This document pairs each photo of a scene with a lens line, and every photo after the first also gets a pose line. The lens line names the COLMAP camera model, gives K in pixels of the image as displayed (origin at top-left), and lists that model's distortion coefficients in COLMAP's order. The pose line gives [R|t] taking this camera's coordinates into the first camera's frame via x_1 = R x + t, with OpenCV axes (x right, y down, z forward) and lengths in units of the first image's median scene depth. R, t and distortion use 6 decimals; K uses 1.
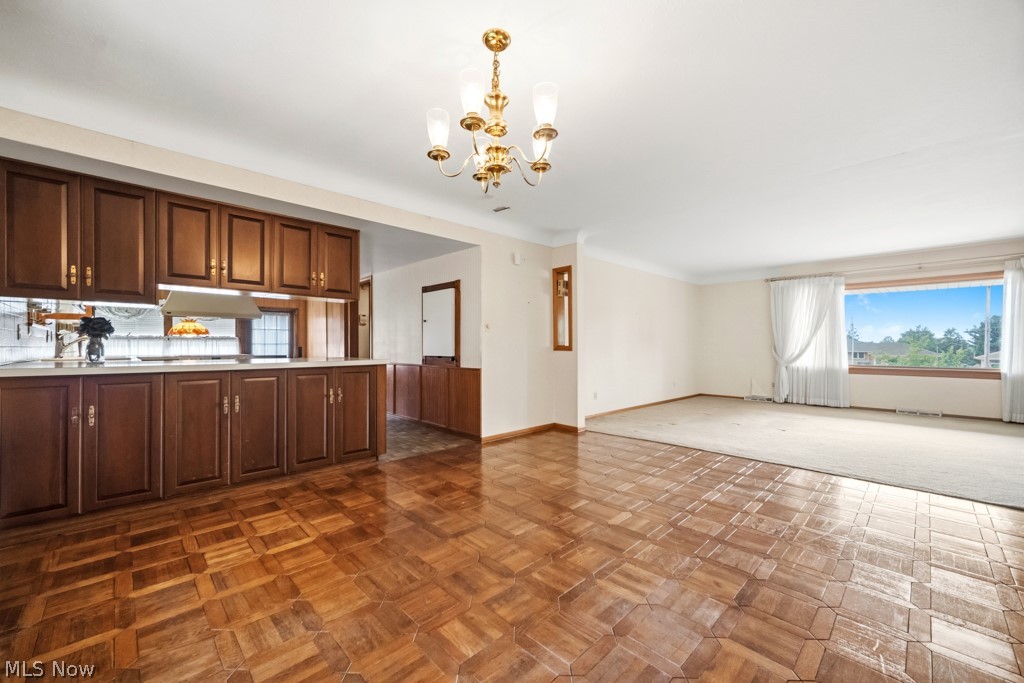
lens RADIAL K [[401.2, 0, 512.0], [0, 401.2, 341.5], [0, 0, 1]] dist [-0.002511, -0.000137]
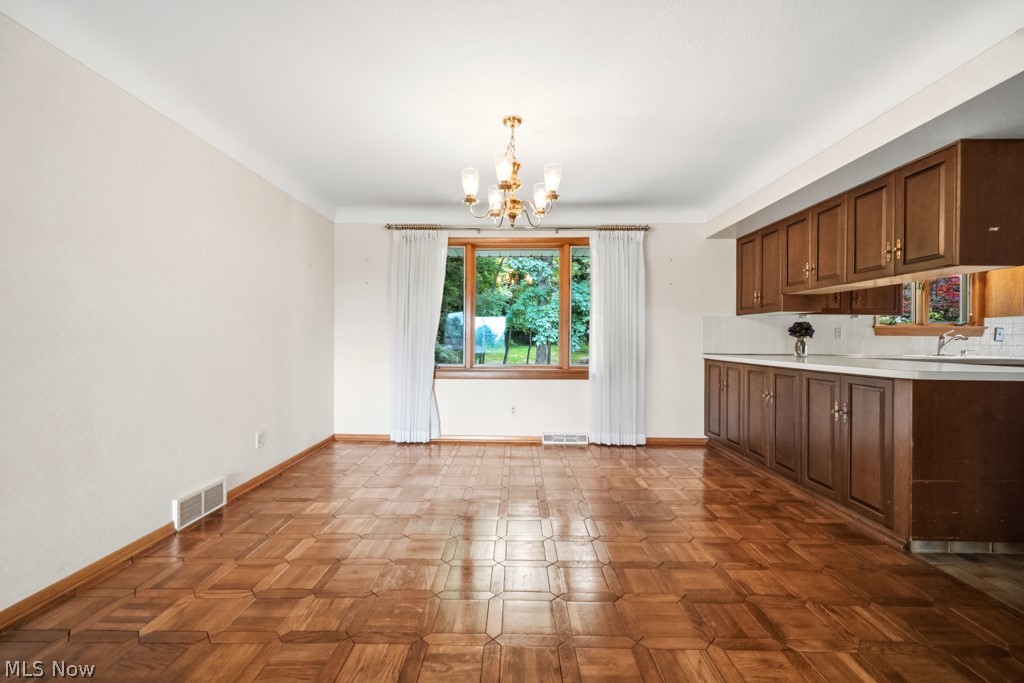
lens RADIAL K [[418.0, 0, 509.0], [0, 418.0, 337.2], [0, 0, 1]] dist [-0.004122, -0.000194]
pose [[-0.714181, -0.009521, -0.699897, 0.348519], [-0.000538, 0.999915, -0.013053, 0.003795], [0.699961, -0.008945, -0.714125, 0.722538]]
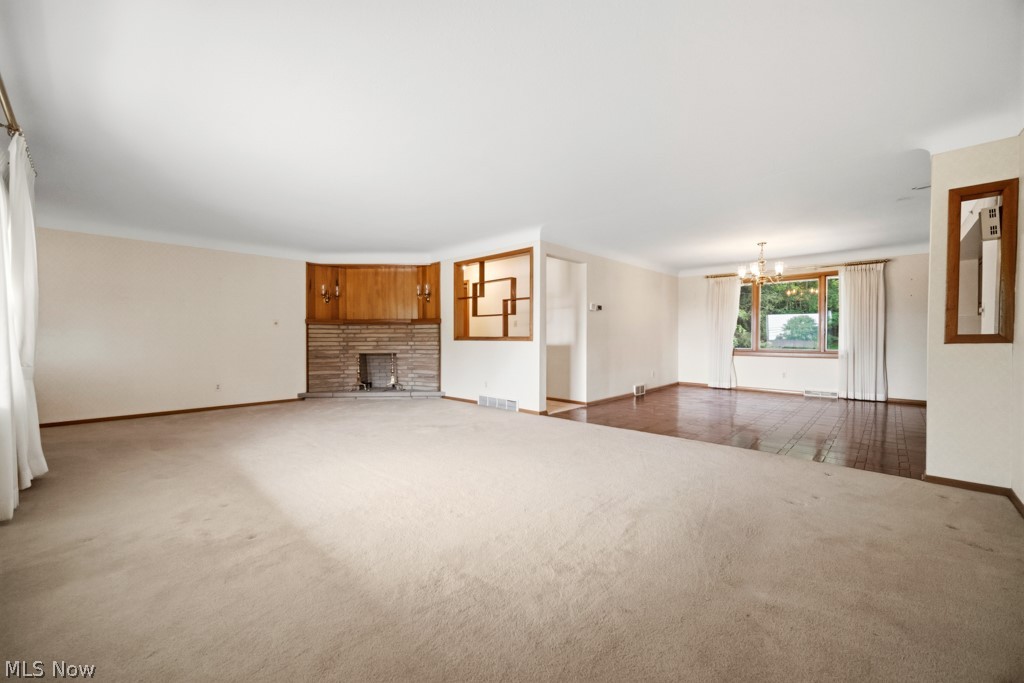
lens RADIAL K [[401.2, 0, 512.0], [0, 401.2, 341.5], [0, 0, 1]] dist [-0.002511, -0.000137]
pose [[-0.999257, -0.000192, -0.038532, 0.782493], [-0.000360, 0.999990, 0.004371, 0.018024], [0.038531, 0.004382, -0.999248, 1.539215]]
